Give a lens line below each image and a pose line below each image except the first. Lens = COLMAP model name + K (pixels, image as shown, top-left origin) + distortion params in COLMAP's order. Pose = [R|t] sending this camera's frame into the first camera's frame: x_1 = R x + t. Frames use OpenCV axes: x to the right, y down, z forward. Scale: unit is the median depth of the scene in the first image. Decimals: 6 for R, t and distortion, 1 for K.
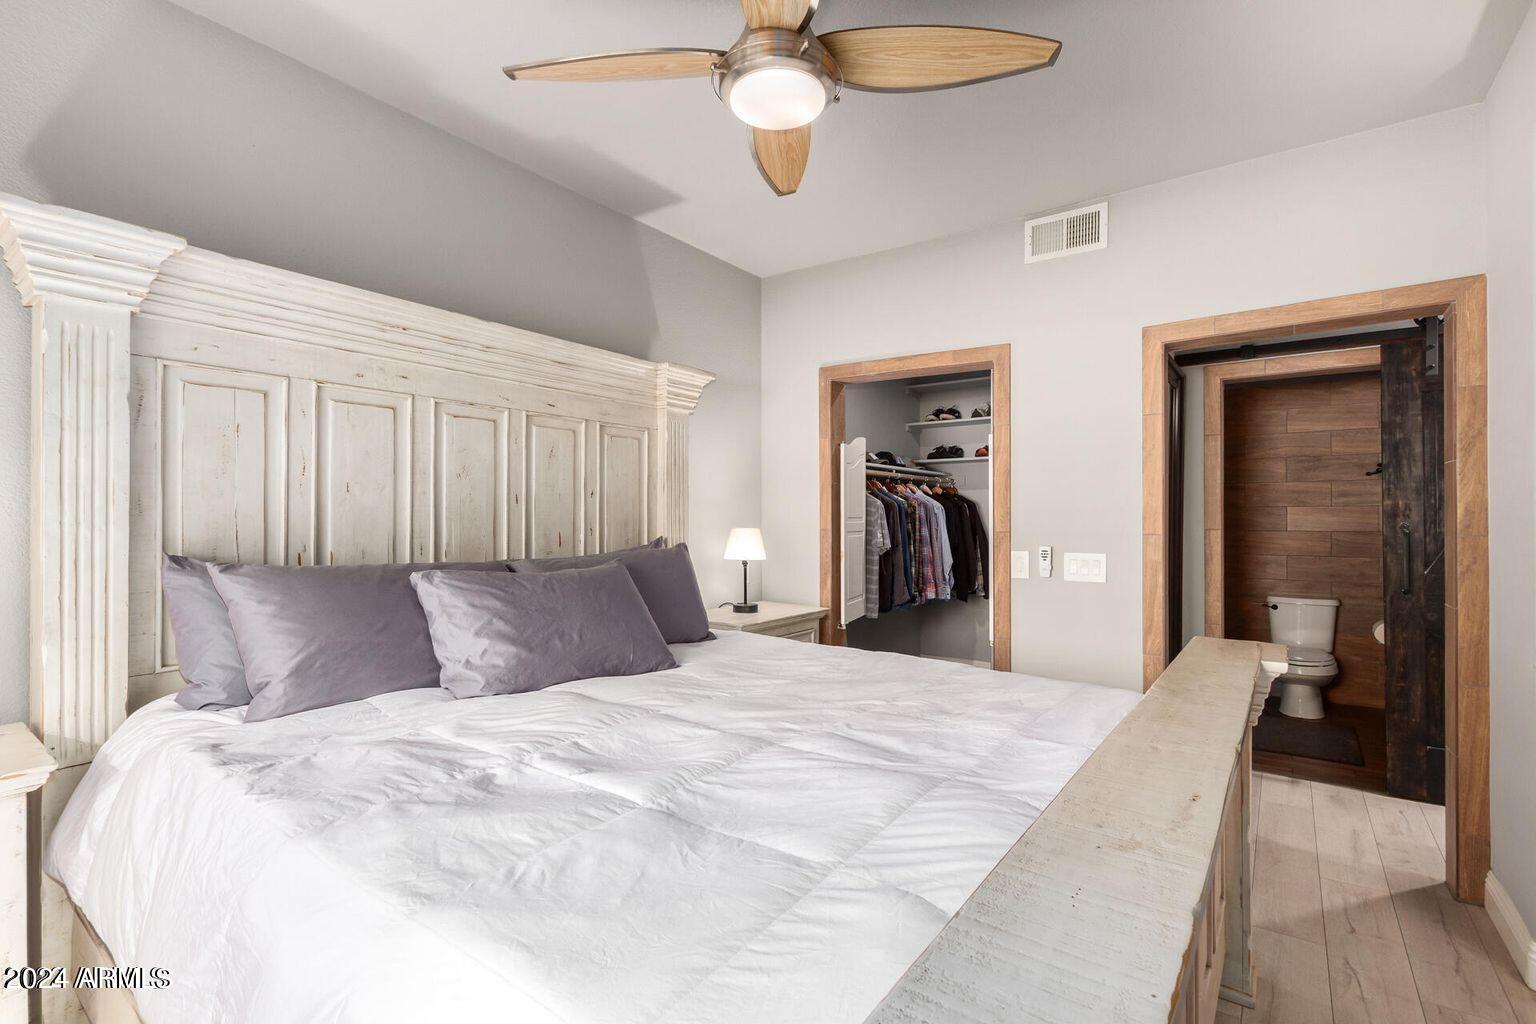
lens RADIAL K [[703.7, 0, 767.8], [0, 703.7, 517.8], [0, 0, 1]] dist [-0.000758, -0.000456]
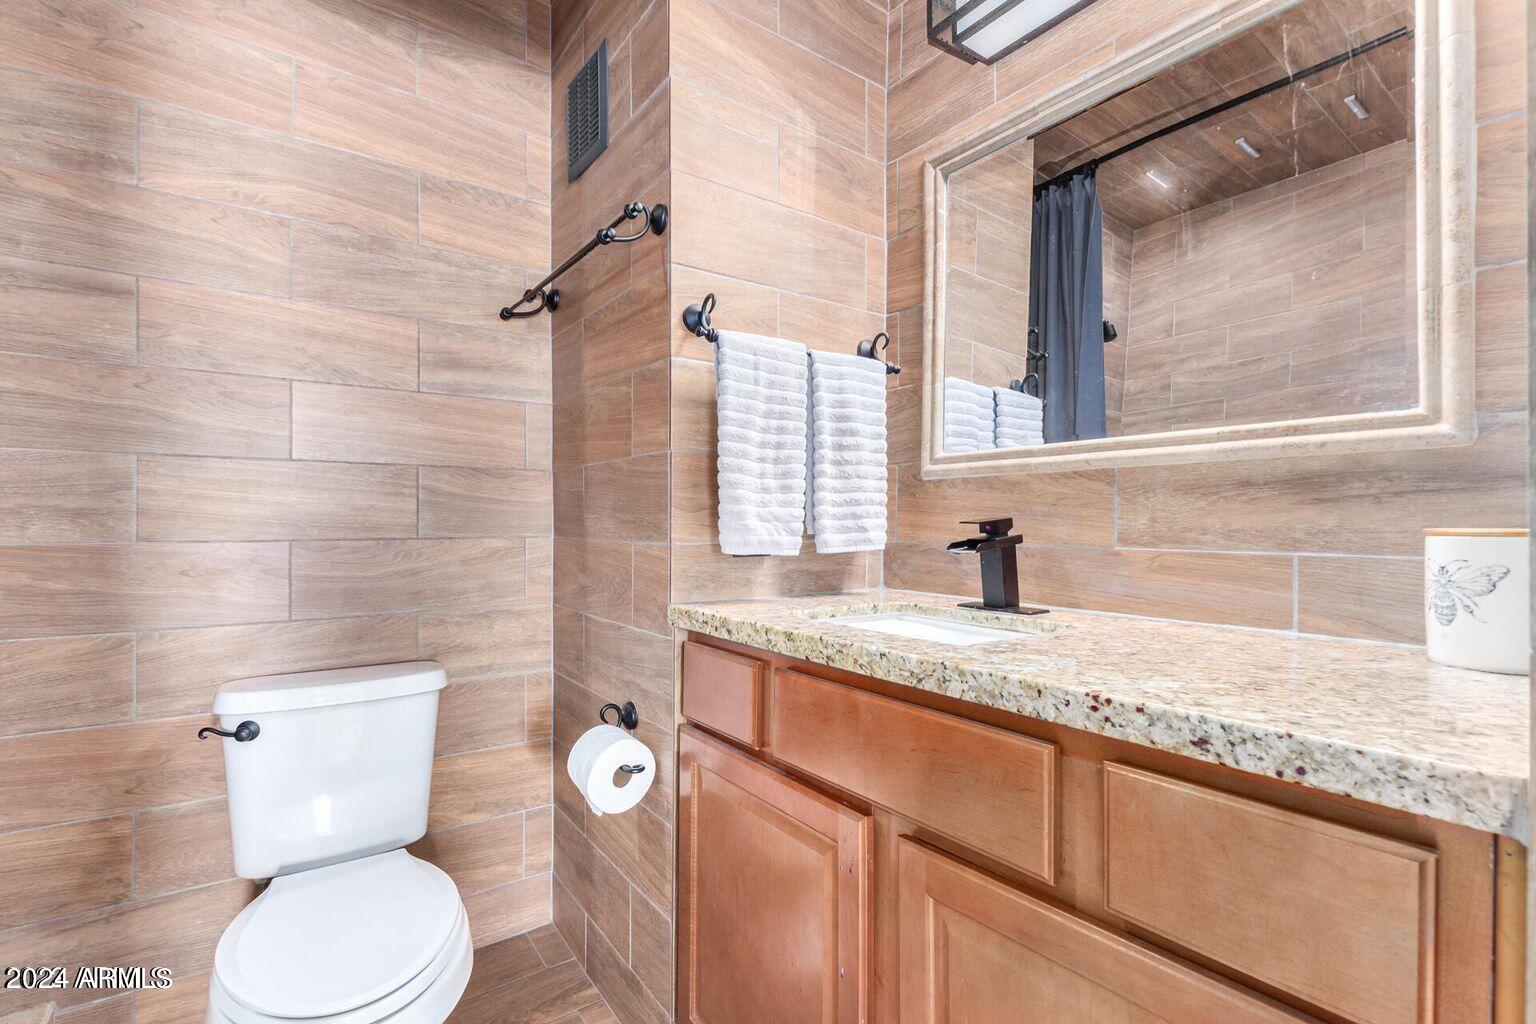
lens RADIAL K [[703.7, 0, 766.4], [0, 703.7, 515.0], [0, 0, 1]] dist [-0.000758, -0.000456]
pose [[0.305781, 0.004711, 0.952090, 0.534540], [-0.010736, 0.999941, -0.001500, 0.041773], [-0.952041, -0.009763, 0.305814, 0.741513]]
